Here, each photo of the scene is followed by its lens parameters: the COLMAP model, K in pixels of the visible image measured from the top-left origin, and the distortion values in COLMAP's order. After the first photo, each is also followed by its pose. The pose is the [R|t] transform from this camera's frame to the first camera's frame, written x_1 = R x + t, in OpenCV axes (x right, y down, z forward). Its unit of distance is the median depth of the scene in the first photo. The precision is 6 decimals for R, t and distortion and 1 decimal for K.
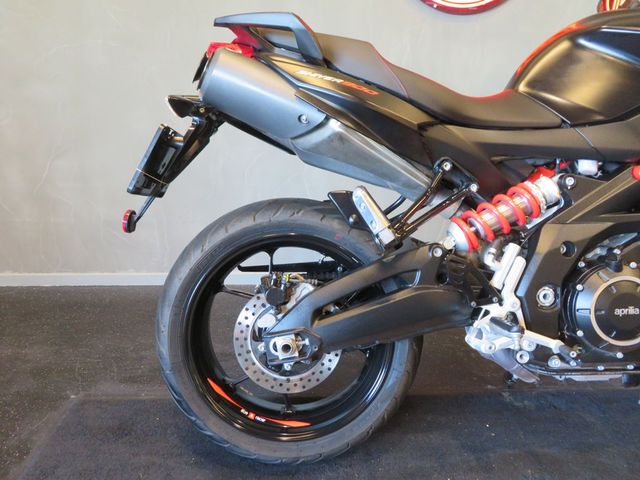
lens RADIAL K [[456.4, 0, 322.1], [0, 456.4, 242.0], [0, 0, 1]] dist [-0.007078, 0.001808]
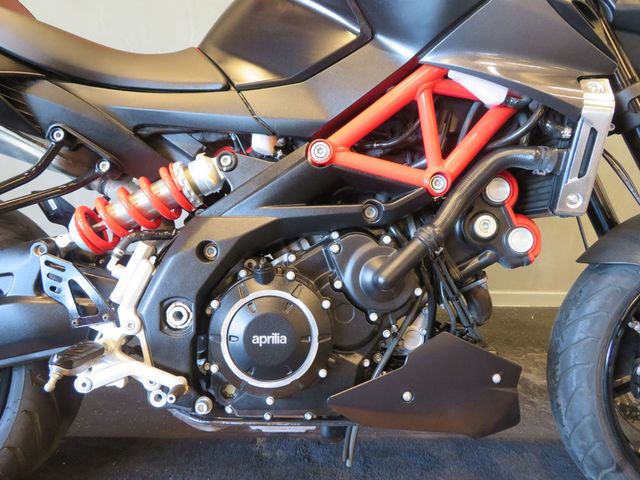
lens RADIAL K [[456.4, 0, 322.1], [0, 456.4, 242.0], [0, 0, 1]] dist [-0.007078, 0.001808]
pose [[0.999520, 0.030275, -0.006629, 0.700669], [-0.030544, 0.998516, -0.045098, 0.027344], [0.005254, 0.045278, 0.998961, 0.259281]]
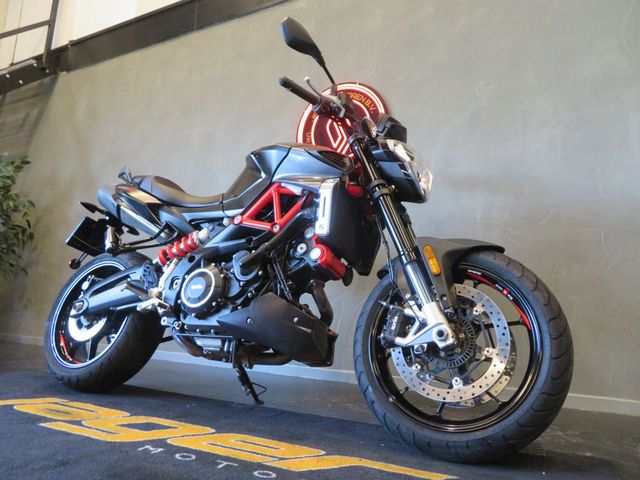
lens RADIAL K [[464.5, 0, 320.0], [0, 464.5, 240.0], [0, 0, 1]] dist [-0.002527, -0.001332]
pose [[0.873052, -0.041124, -0.485891, 1.817992], [-0.187830, 0.891188, -0.412922, 0.593429], [0.450001, 0.451767, 0.770328, -0.222376]]
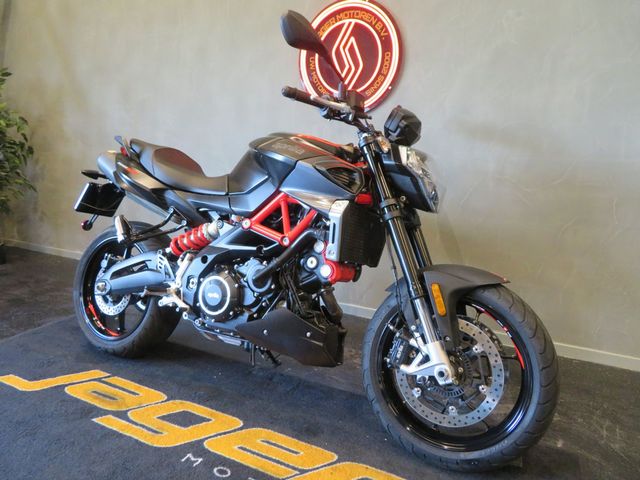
lens RADIAL K [[461.8, 0, 320.1], [0, 461.8, 242.6], [0, 0, 1]] dist [-0.002927, -0.000853]
pose [[0.868618, 0.116669, -0.481551, 1.784130], [-0.171905, 0.982475, -0.072050, 0.002993], [0.464706, 0.145365, 0.873452, -0.426426]]
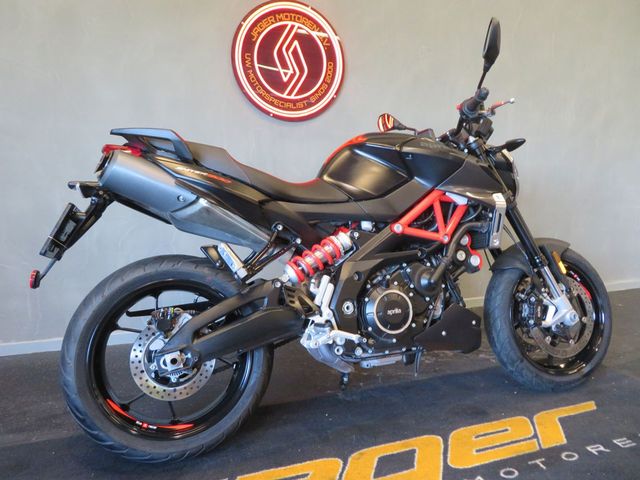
lens RADIAL K [[456.4, 0, 322.1], [0, 456.4, 242.0], [0, 0, 1]] dist [-0.007078, 0.001808]
pose [[0.953076, -0.038074, 0.300328, -0.050677], [0.085352, 0.985609, -0.145911, 0.114498], [-0.290451, 0.164698, 0.942610, -0.463845]]
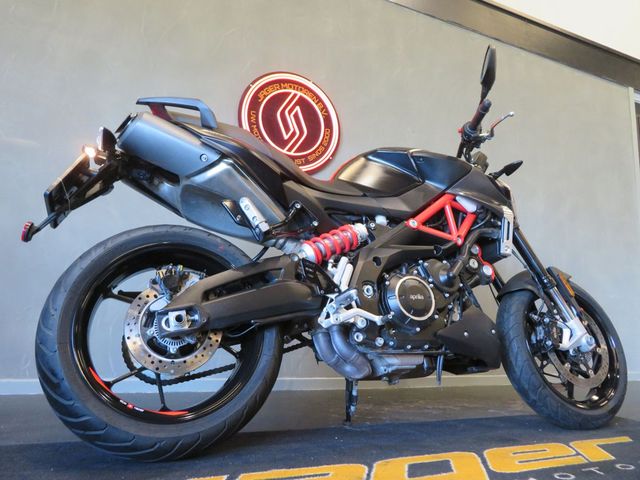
lens RADIAL K [[456.4, 0, 322.1], [0, 456.4, 242.0], [0, 0, 1]] dist [-0.007078, 0.001808]
pose [[0.923100, 0.101320, 0.370972, -0.189926], [0.080687, 0.892165, -0.444444, 0.594711], [-0.375999, 0.440199, 0.815383, -0.186458]]
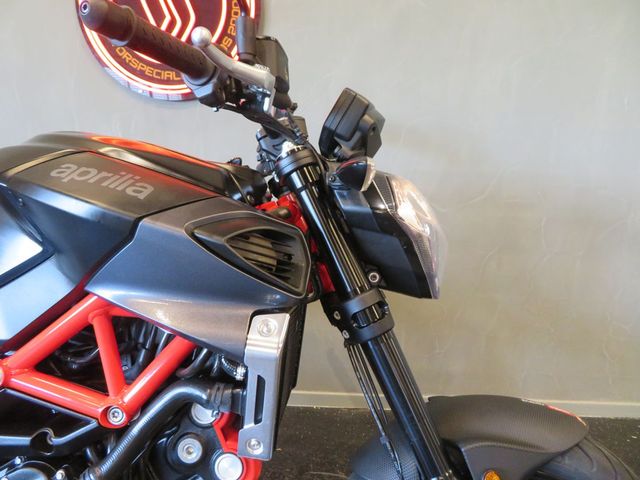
lens RADIAL K [[460.2, 0, 320.0], [0, 460.2, 240.0], [0, 0, 1]] dist [-0.008664, -0.004104]
pose [[0.997841, 0.040459, -0.051728, 1.184849], [-0.045476, 0.993966, -0.099814, -0.296244], [0.047378, 0.101951, 0.993661, 0.313234]]
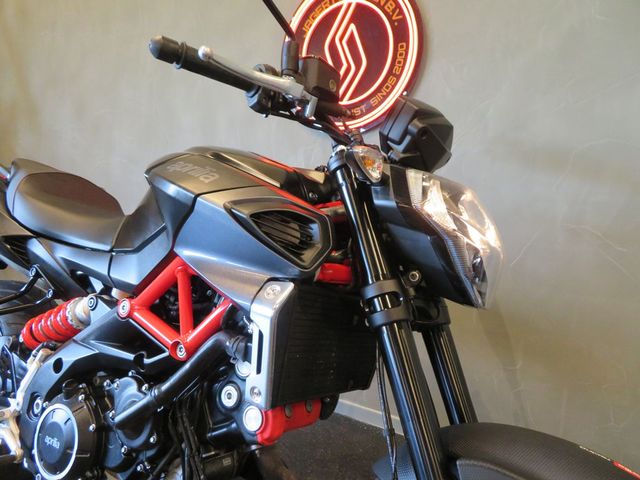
lens RADIAL K [[460.2, 0, 320.0], [0, 460.2, 240.0], [0, 0, 1]] dist [-0.008664, -0.004104]
pose [[0.837996, 0.100851, -0.536276, 1.520685], [-0.205986, 0.968526, -0.139739, -0.232282], [0.505304, 0.227566, 0.832395, 0.347910]]
